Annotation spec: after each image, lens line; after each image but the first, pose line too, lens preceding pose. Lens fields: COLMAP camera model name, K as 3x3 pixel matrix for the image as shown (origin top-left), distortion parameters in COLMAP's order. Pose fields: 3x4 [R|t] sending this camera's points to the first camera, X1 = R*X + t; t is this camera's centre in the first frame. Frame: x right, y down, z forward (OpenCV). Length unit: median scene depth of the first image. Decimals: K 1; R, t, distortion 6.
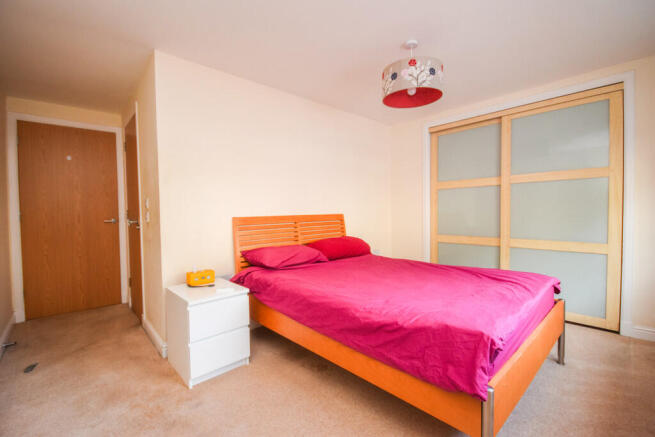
lens RADIAL K [[286.4, 0, 325.7], [0, 286.4, 216.6], [0, 0, 1]] dist [-0.000682, -0.000304]
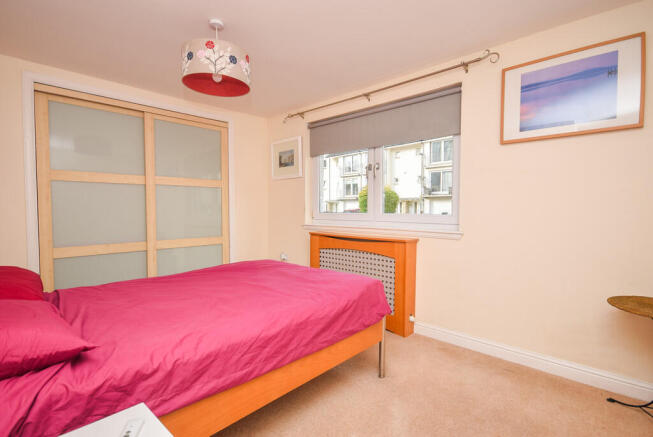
lens RADIAL K [[318.1, 0, 325.6], [0, 318.1, 216.8], [0, 0, 1]] dist [-0.000943, -0.000148]
pose [[-0.064321, -0.014398, 0.997825, -0.474416], [0.020733, 0.999661, 0.015761, -0.009823], [-0.997714, 0.021701, -0.064000, 0.490344]]
